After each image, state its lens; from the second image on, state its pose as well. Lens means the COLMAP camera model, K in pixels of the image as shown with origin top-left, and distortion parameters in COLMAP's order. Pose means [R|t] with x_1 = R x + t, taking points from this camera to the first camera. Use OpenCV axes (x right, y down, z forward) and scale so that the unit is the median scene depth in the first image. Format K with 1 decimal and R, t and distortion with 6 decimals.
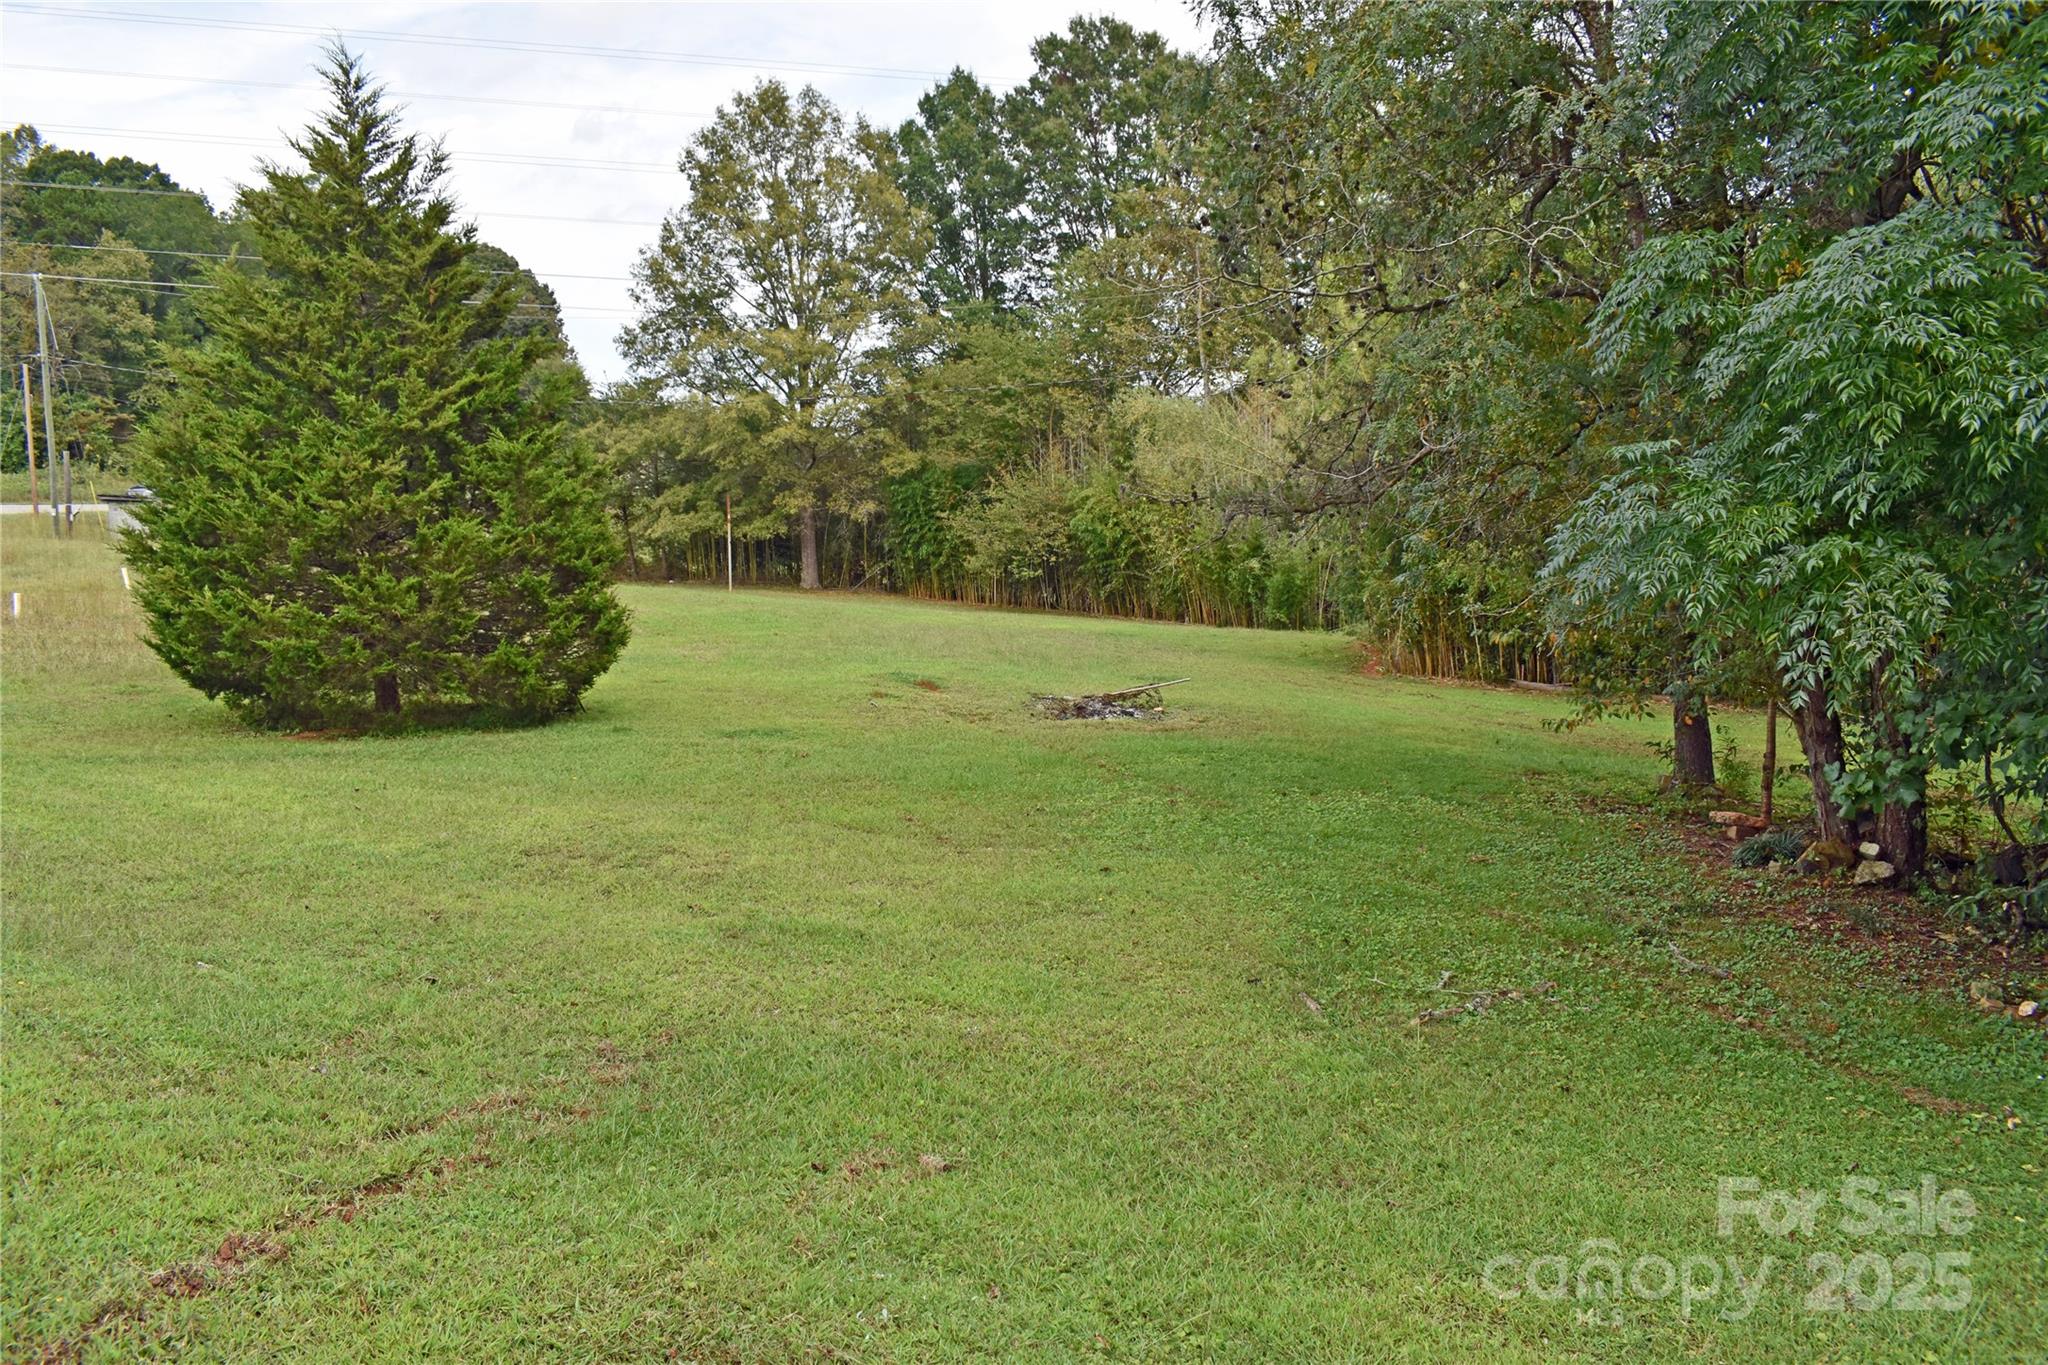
lens RADIAL K [[1591.6, 0, 1024.0], [0, 1591.6, 676.7], [0, 0, 1]] dist [-0.101181, 0.021810]
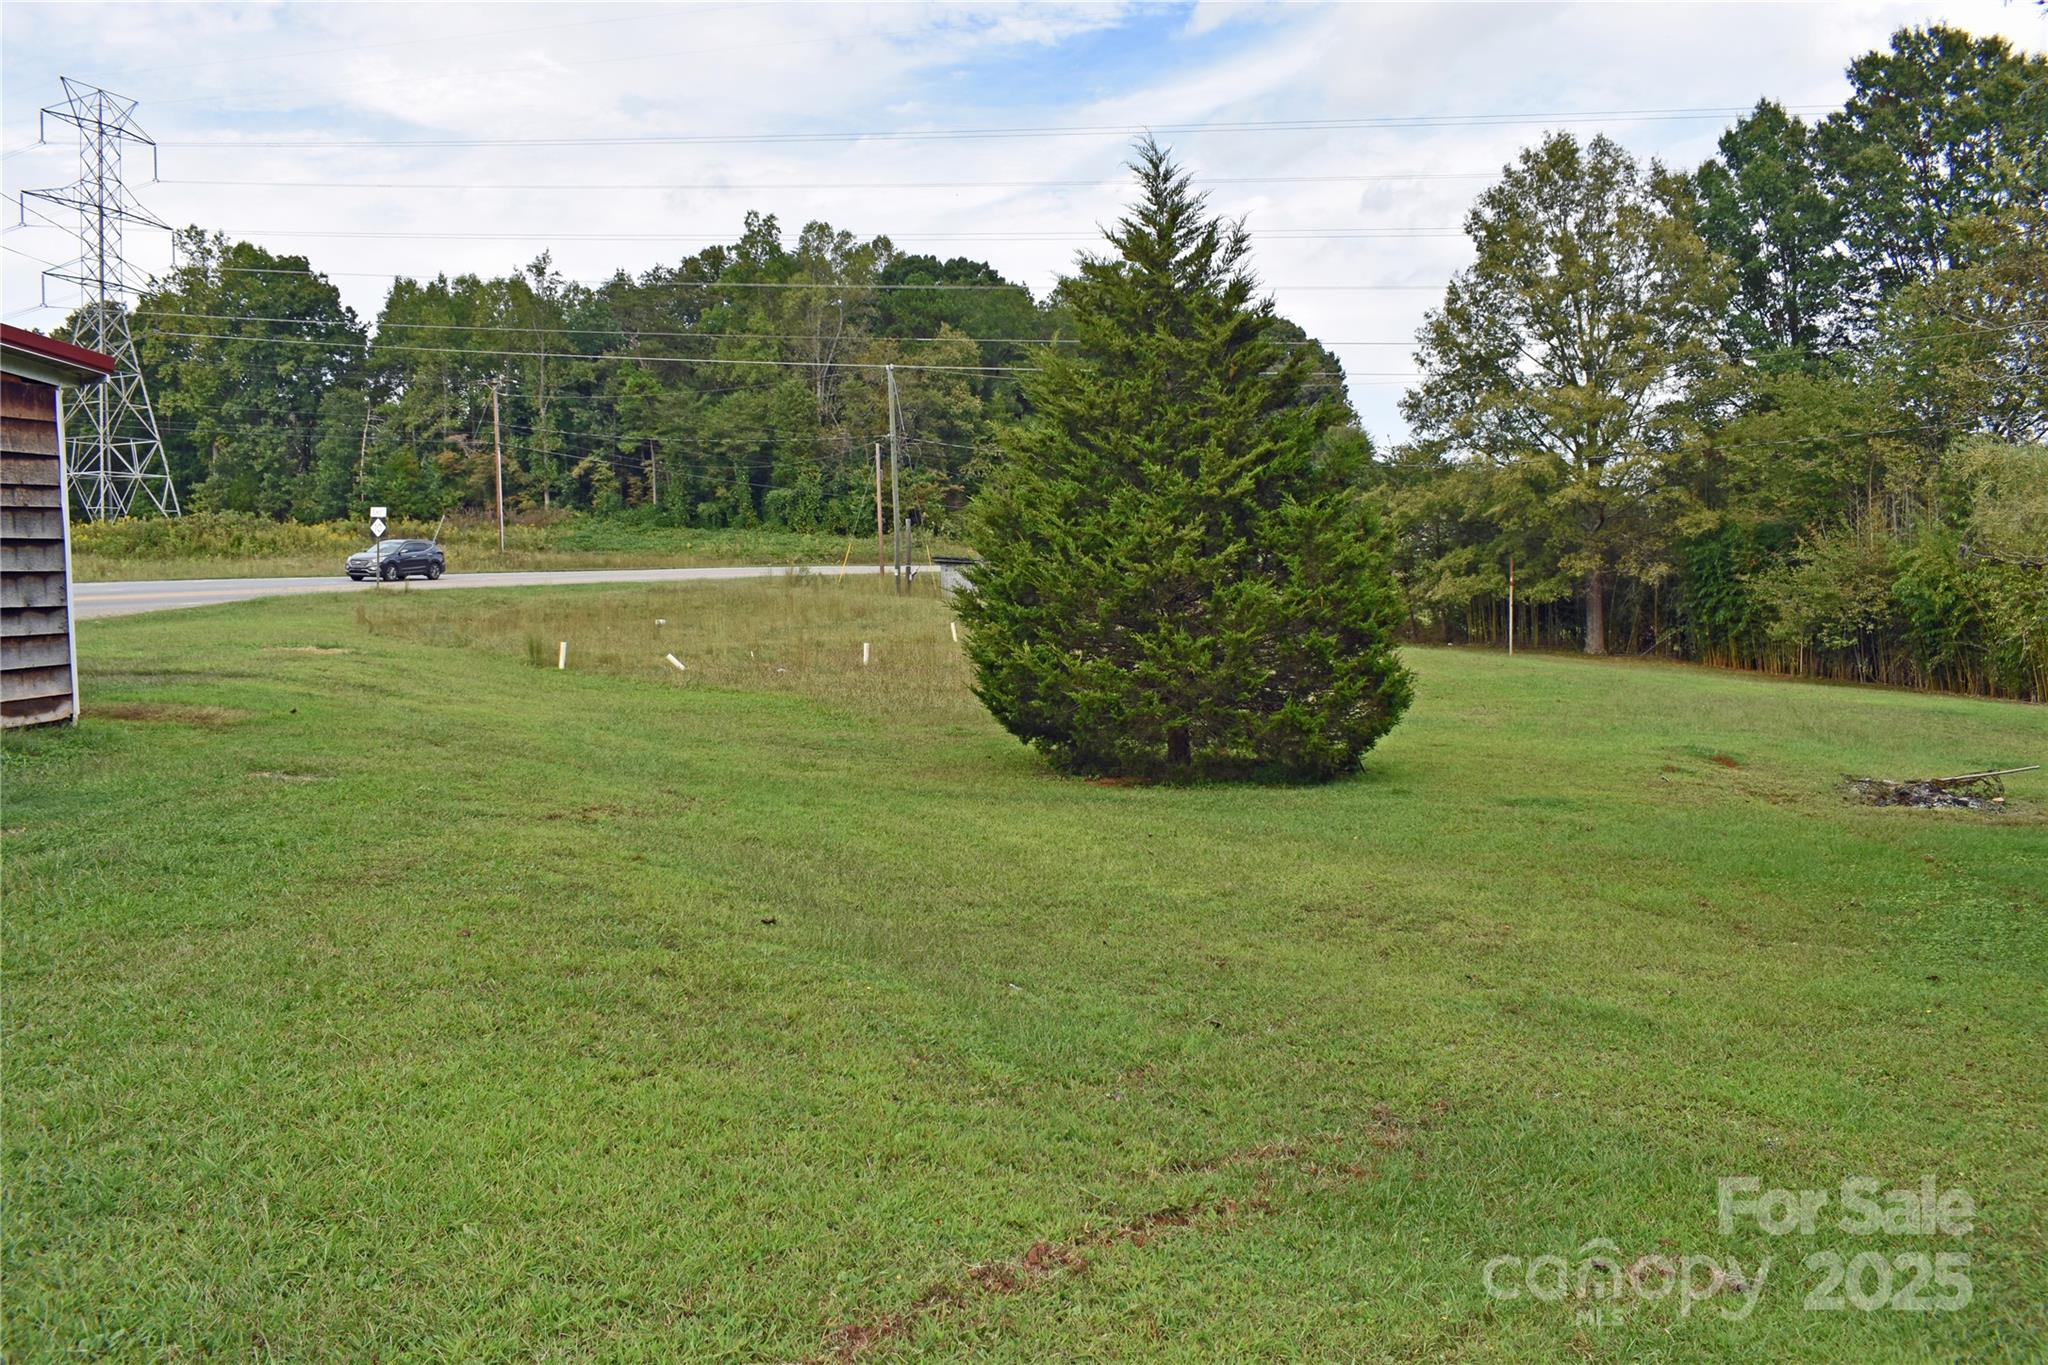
lens RADIAL K [[1591.6, 0, 1026.3], [0, 1591.6, 679.5], [0, 0, 1]] dist [-0.101181, 0.021810]
pose [[0.887061, 0.024841, -0.460983, -0.004406], [-0.041938, 0.998759, -0.026879, -0.000758], [0.459743, 0.043176, 0.887002, -0.001931]]
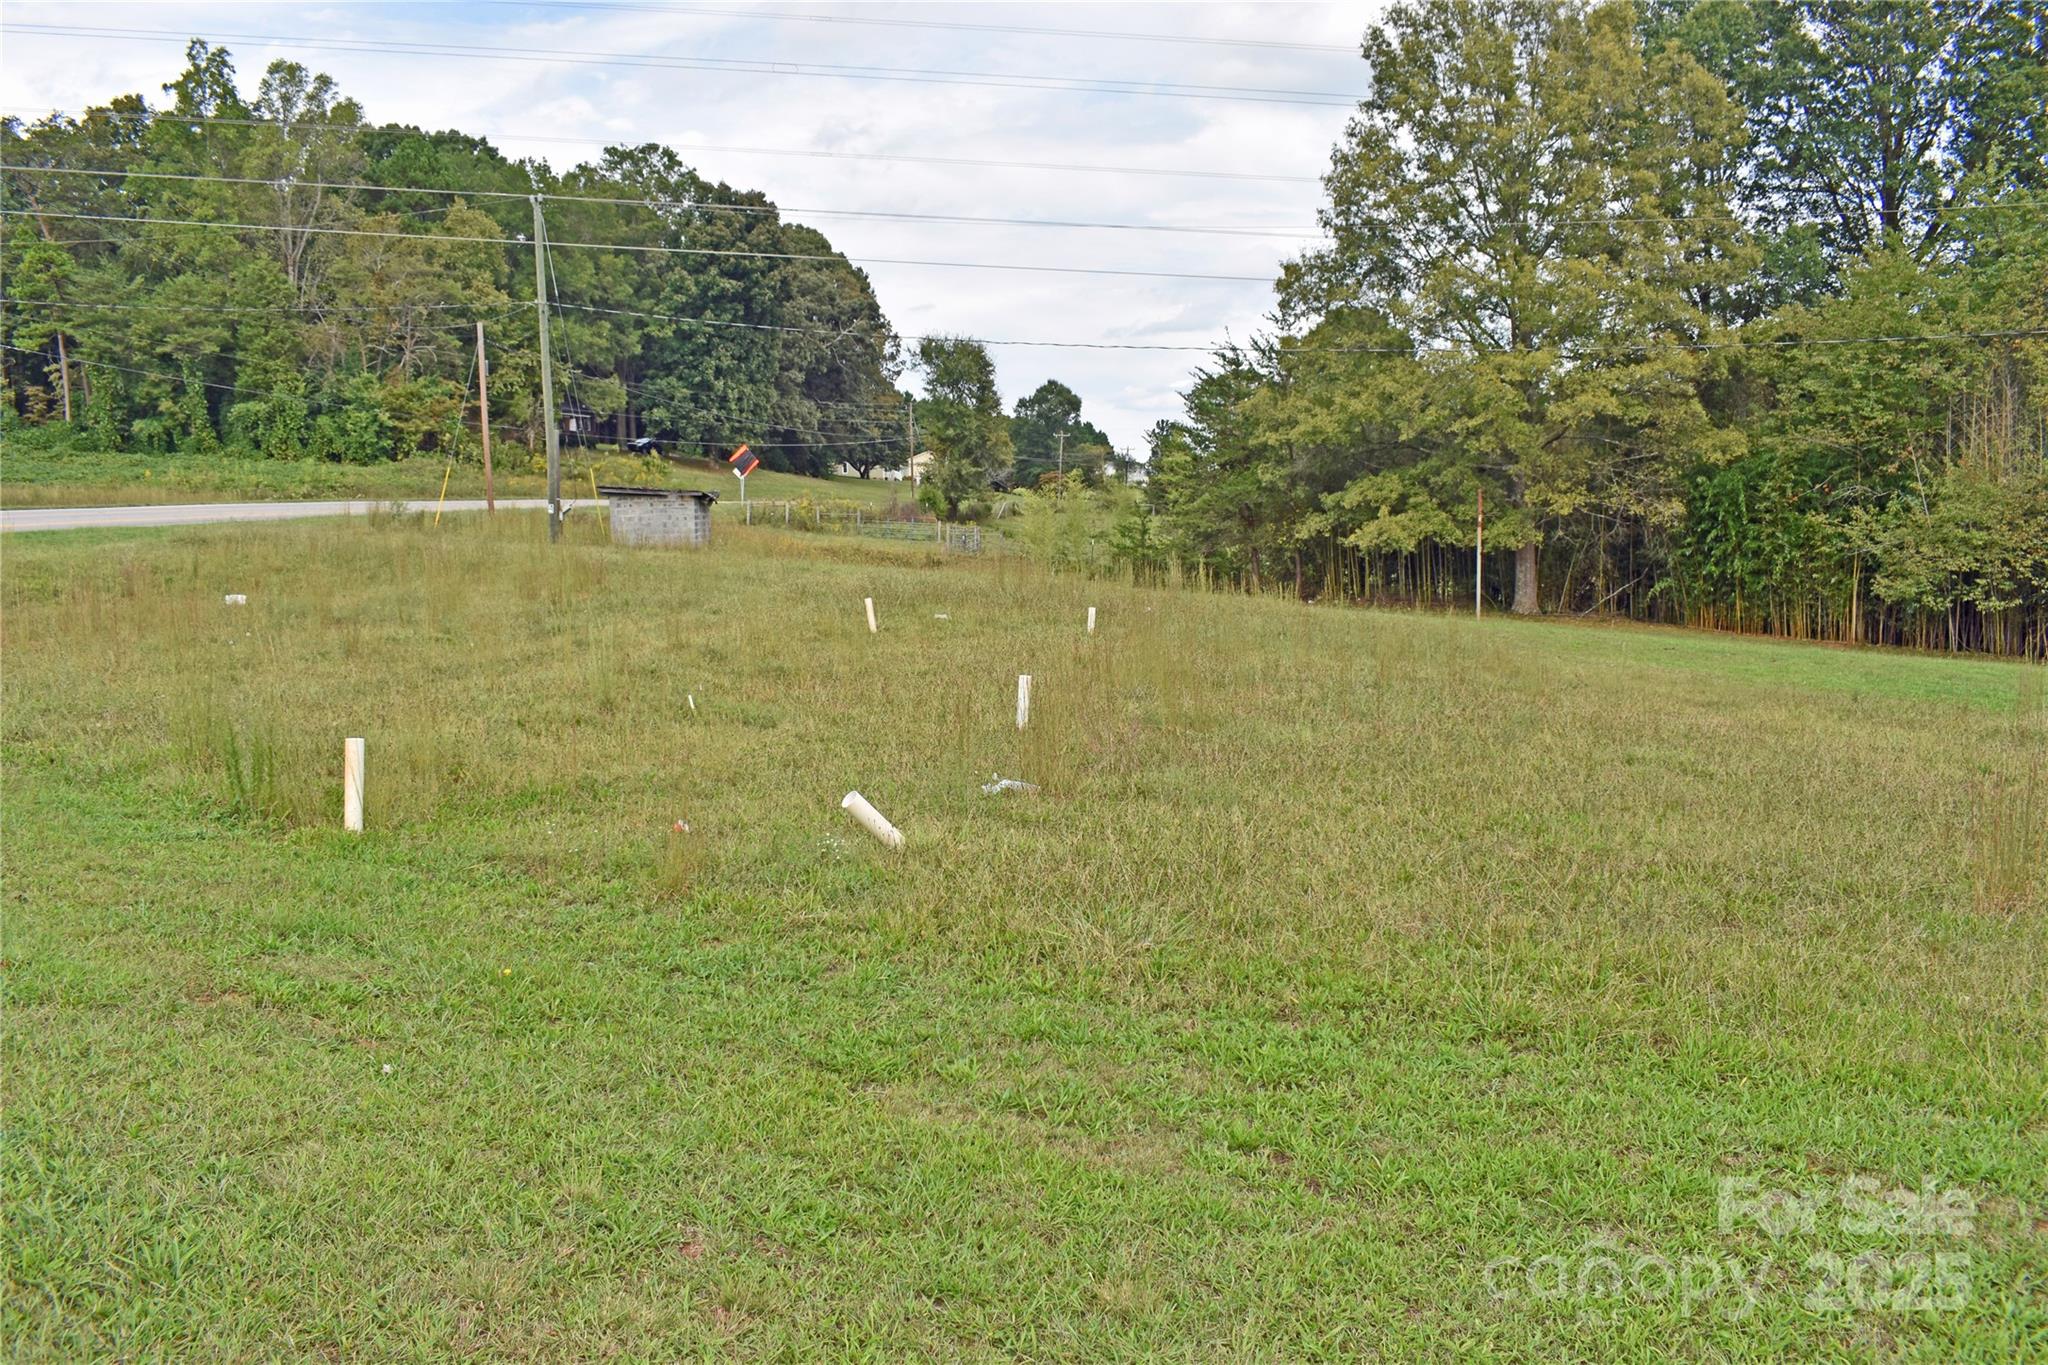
lens RADIAL K [[1591.6, 0, 1026.5], [0, 1591.6, 679.1], [0, 0, 1]] dist [-0.101181, 0.021810]
pose [[0.992077, 0.009115, -0.125300, -1.028647], [-0.008708, 0.999955, 0.003796, -0.095379], [0.125329, -0.002675, 0.992112, 0.866787]]
